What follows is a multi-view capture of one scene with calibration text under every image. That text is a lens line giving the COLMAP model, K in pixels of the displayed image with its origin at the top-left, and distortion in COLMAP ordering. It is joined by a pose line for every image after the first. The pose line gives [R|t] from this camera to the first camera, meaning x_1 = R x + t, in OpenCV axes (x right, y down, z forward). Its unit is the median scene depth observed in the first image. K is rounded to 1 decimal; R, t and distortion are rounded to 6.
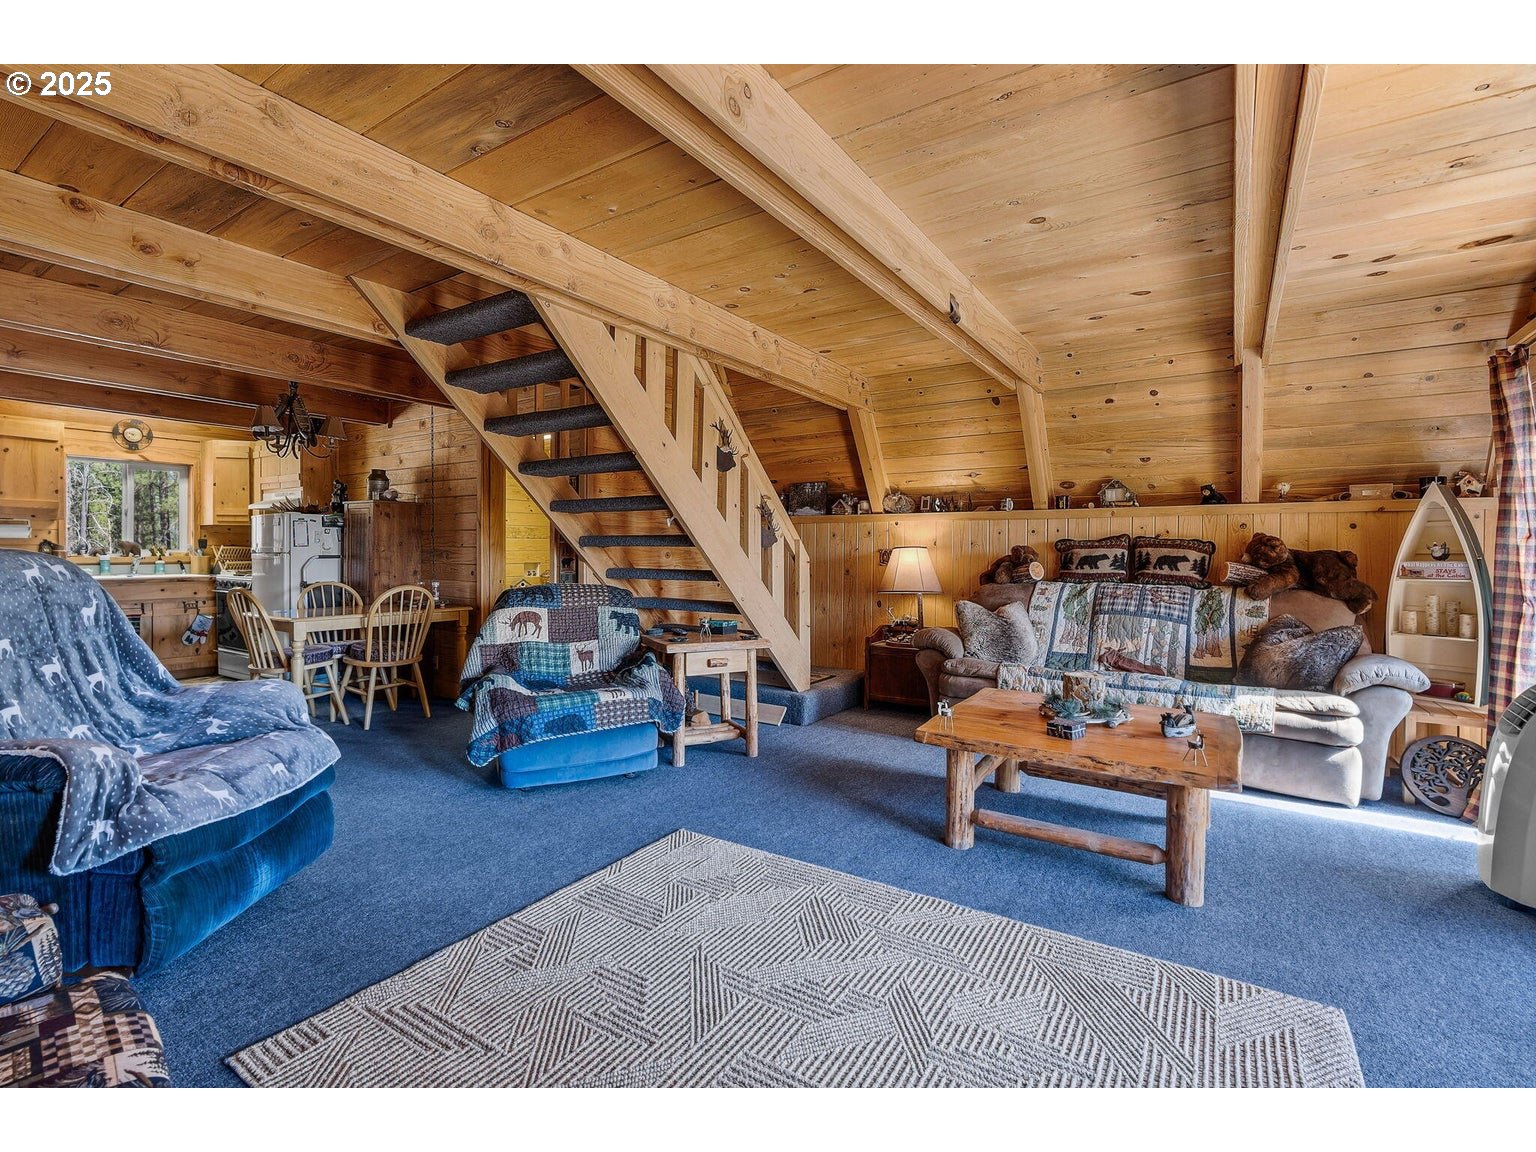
lens RADIAL K [[703.1, 0, 762.0], [0, 703.1, 566.0], [0, 0, 1]] dist [-0.002248, 0.000612]
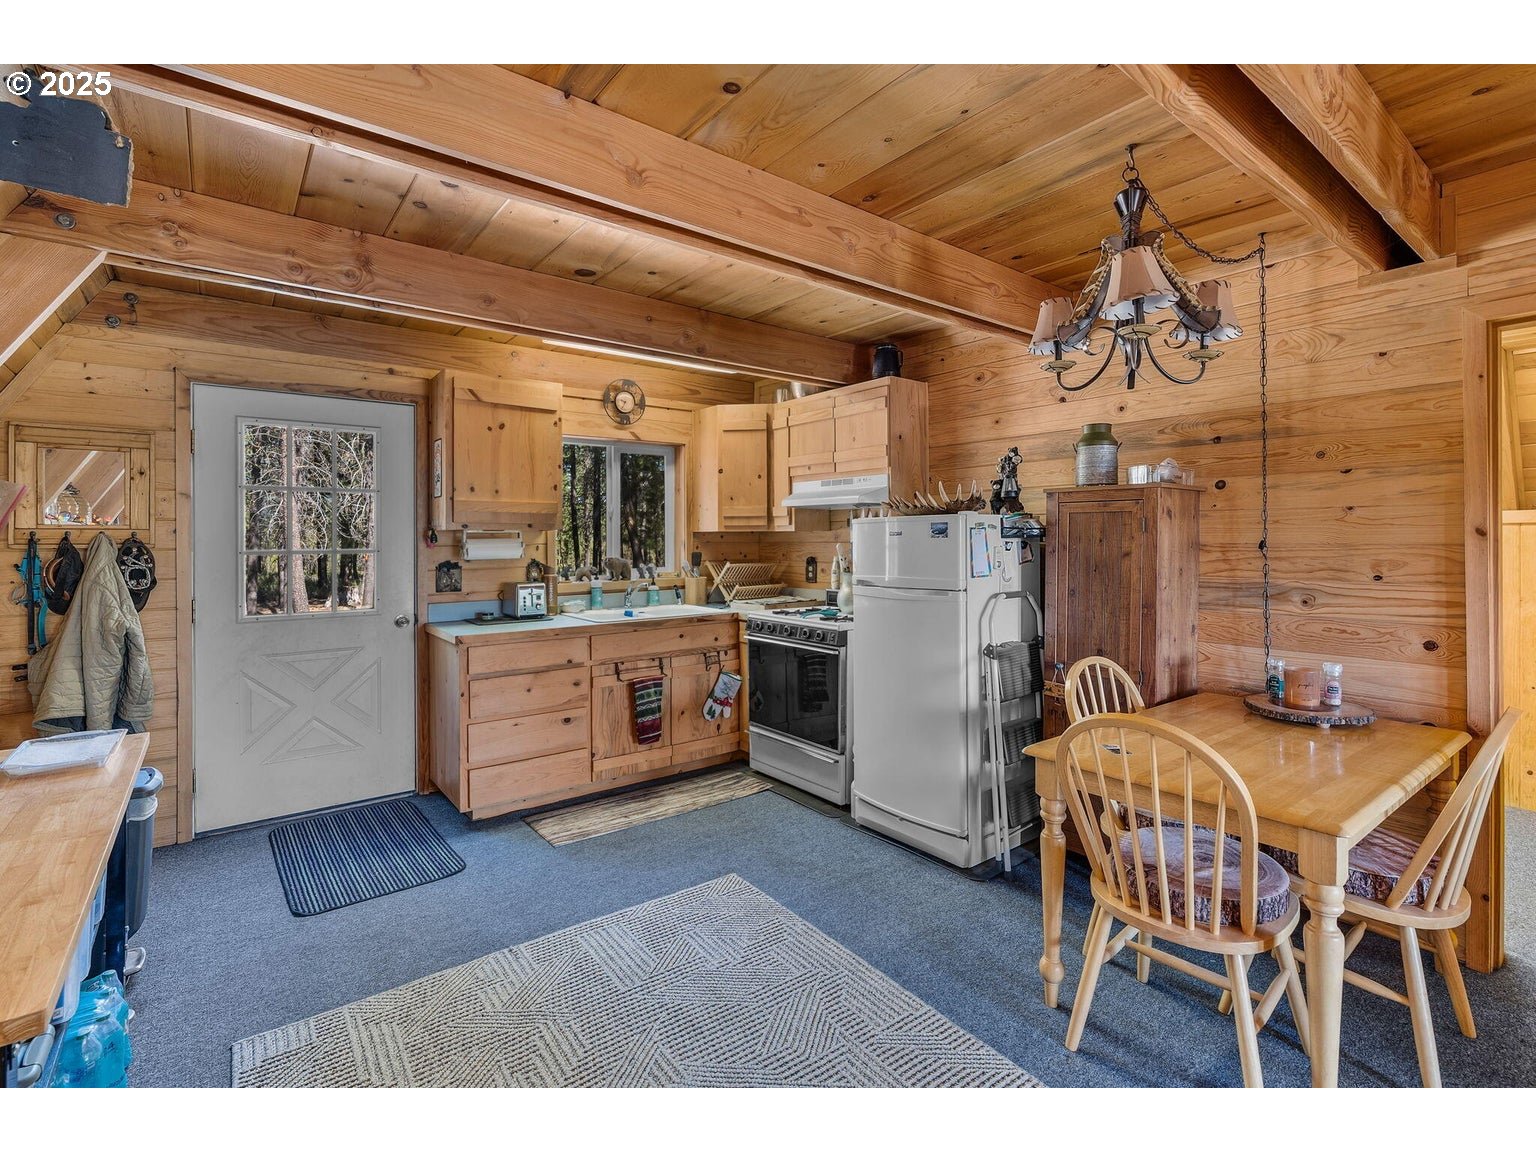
lens RADIAL K [[710.2, 0, 761.3], [0, 710.2, 559.2], [0, 0, 1]] dist [-0.002153, 0.000339]
pose [[0.945015, 0.000587, -0.327025, -0.557317], [0.002021, 0.999969, 0.007635, -0.040173], [0.327019, -0.007877, 0.944985, 0.398596]]
